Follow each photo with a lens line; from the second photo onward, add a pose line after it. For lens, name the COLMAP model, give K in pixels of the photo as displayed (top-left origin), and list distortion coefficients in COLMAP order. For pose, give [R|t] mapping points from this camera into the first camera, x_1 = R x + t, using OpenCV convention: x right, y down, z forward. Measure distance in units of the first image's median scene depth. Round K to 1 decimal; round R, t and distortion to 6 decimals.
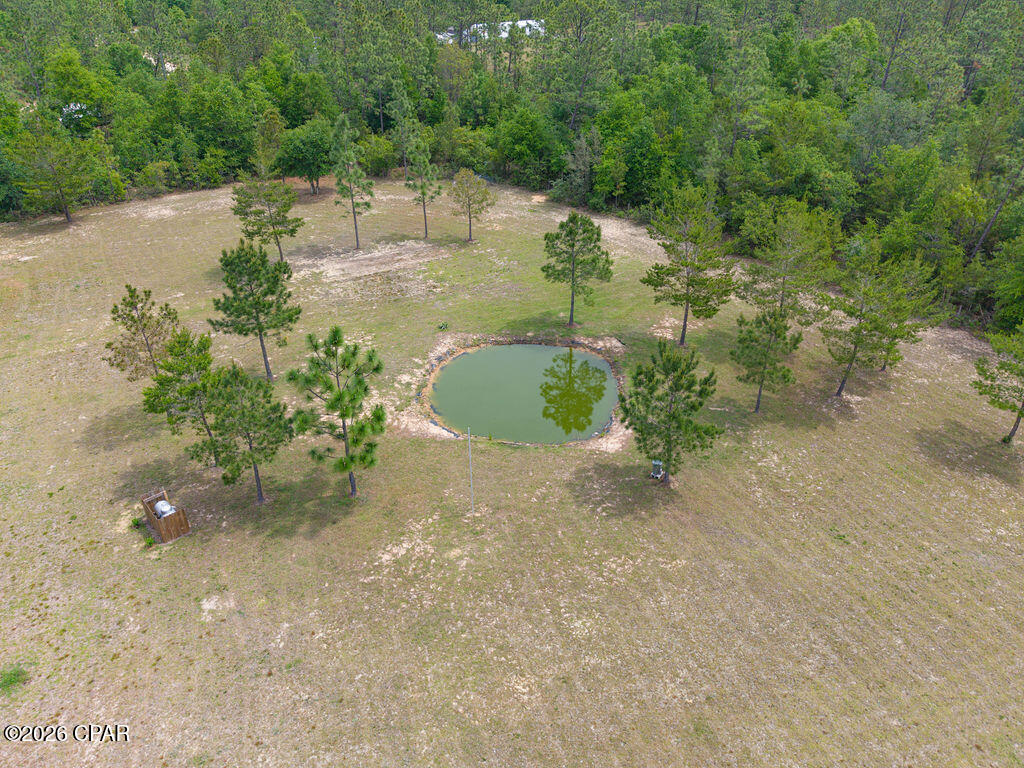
lens RADIAL K [[686.9, 0, 516.4], [0, 686.9, 386.3], [0, 0, 1]] dist [0.023206, -0.022884]
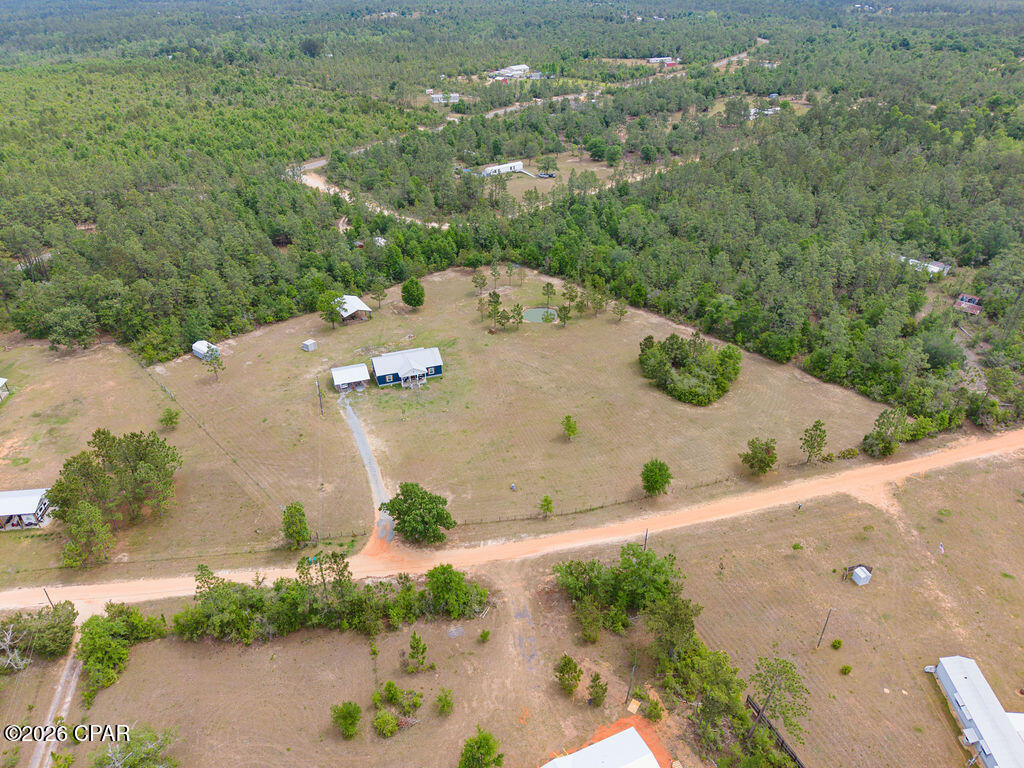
lens RADIAL K [[686.9, 0, 516.5], [0, 686.9, 390.7], [0, 0, 1]] dist [0.023206, -0.022884]
pose [[0.997560, -0.029923, 0.063071, -0.359480], [0.029930, 0.999552, 0.000832, 0.394758], [-0.063068, 0.001057, 0.998009, -2.962553]]
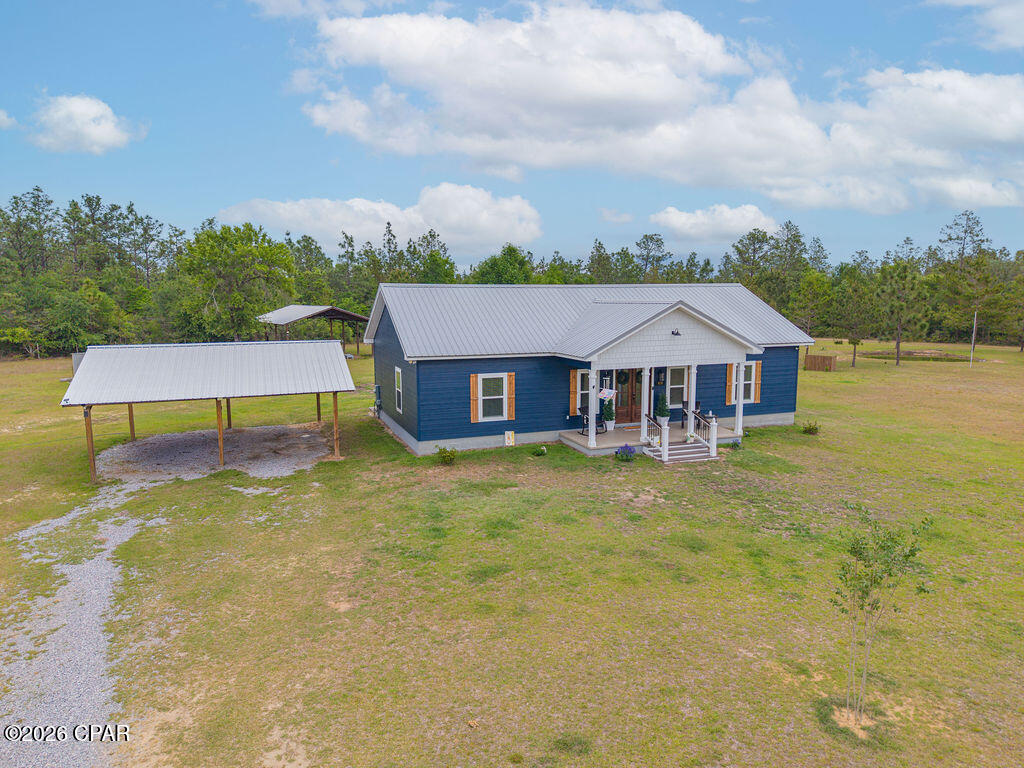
lens RADIAL K [[686.9, 0, 504.3], [0, 686.9, 378.2], [0, 0, 1]] dist [0.023206, -0.022884]
pose [[0.997468, -0.000149, 0.071111, -0.746629], [0.030668, 0.903124, -0.428283, 0.495693], [-0.064158, 0.429379, 0.900843, -0.309239]]
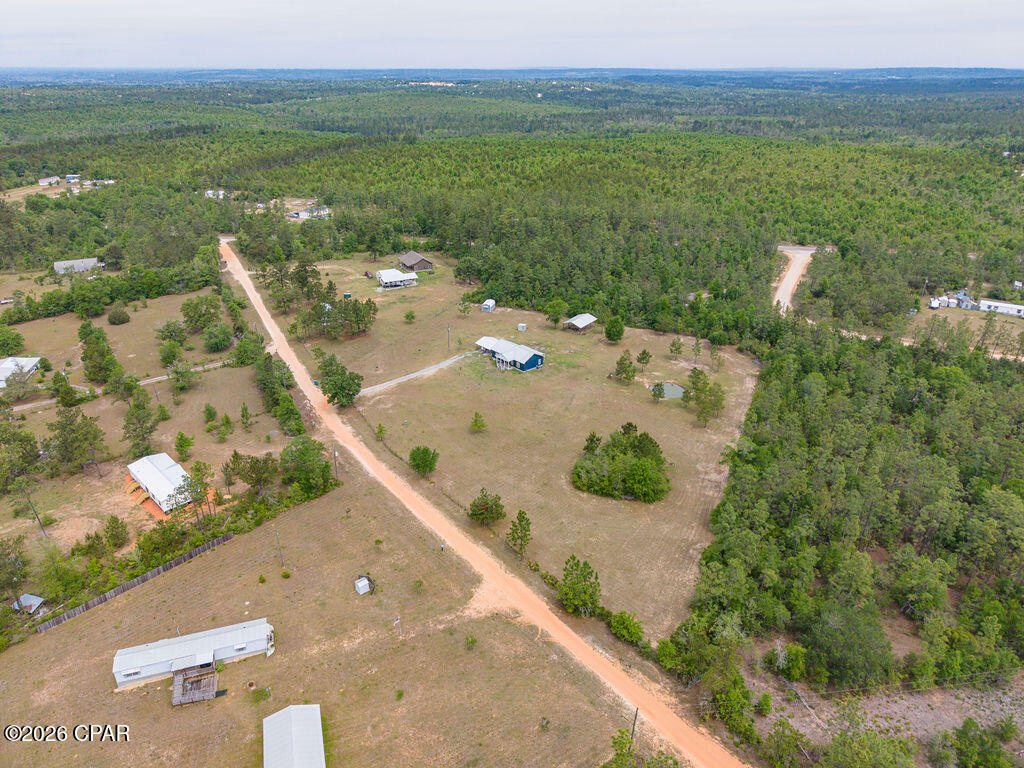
lens RADIAL K [[686.9, 0, 521.2], [0, 686.9, 386.2], [0, 0, 1]] dist [0.023206, -0.022884]
pose [[0.431839, 0.390616, -0.812978, 2.679917], [-0.488151, 0.859154, 0.153506, -0.203549], [0.758435, 0.330566, 0.561696, -2.022487]]
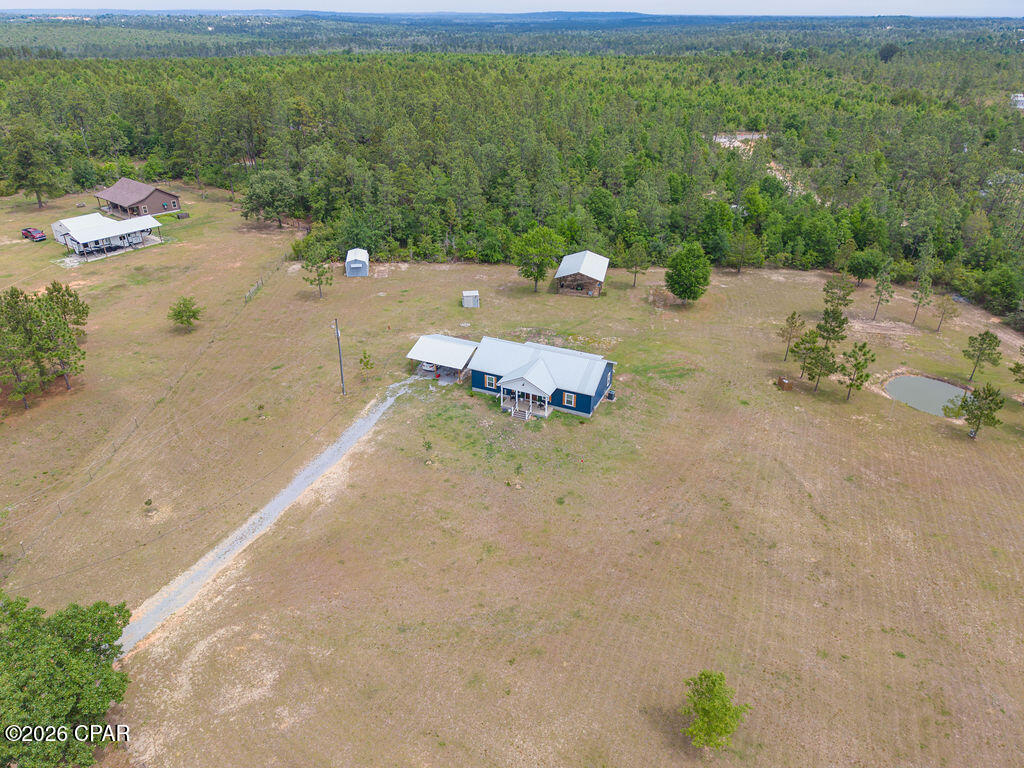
lens RADIAL K [[686.9, 0, 512.8], [0, 686.9, 387.0], [0, 0, 1]] dist [0.023206, -0.022884]
pose [[0.755372, 0.323871, -0.569668, 0.176517], [-0.358246, 0.932015, 0.054845, 0.237226], [0.548702, 0.162653, 0.820043, -1.135592]]
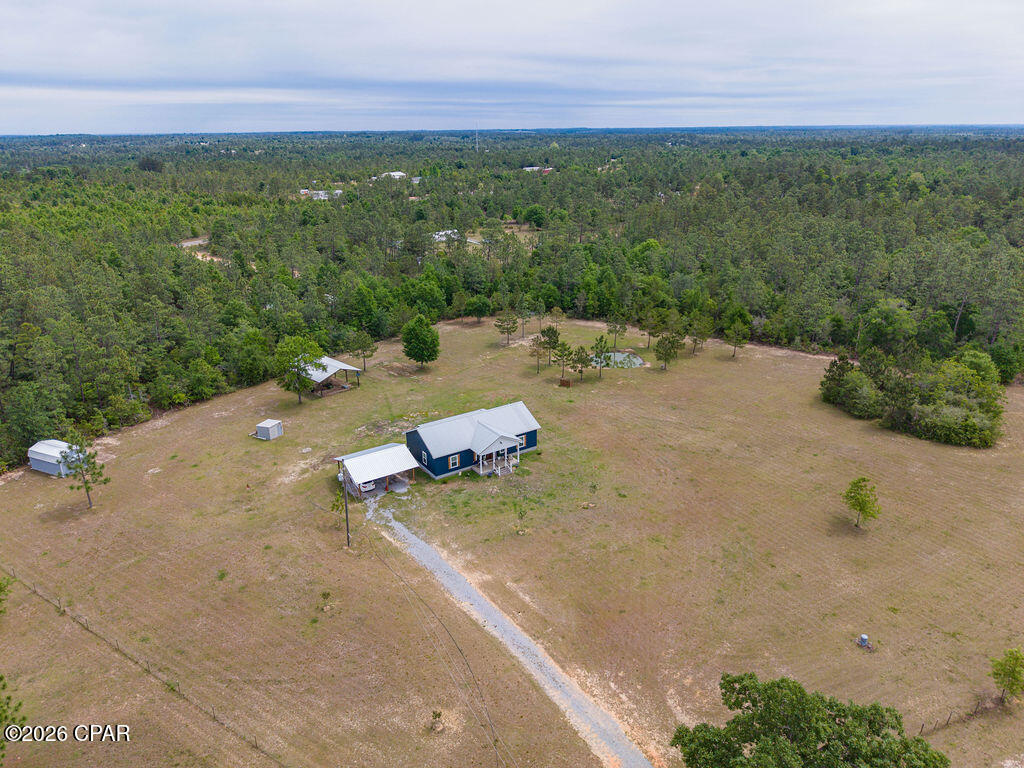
lens RADIAL K [[686.9, 0, 507.2], [0, 686.9, 380.1], [0, 0, 1]] dist [0.023206, -0.022884]
pose [[0.955305, -0.100537, 0.278002, -1.026517], [0.157106, 0.969261, -0.189341, 0.462260], [-0.250421, 0.224555, 0.941735, -1.481894]]
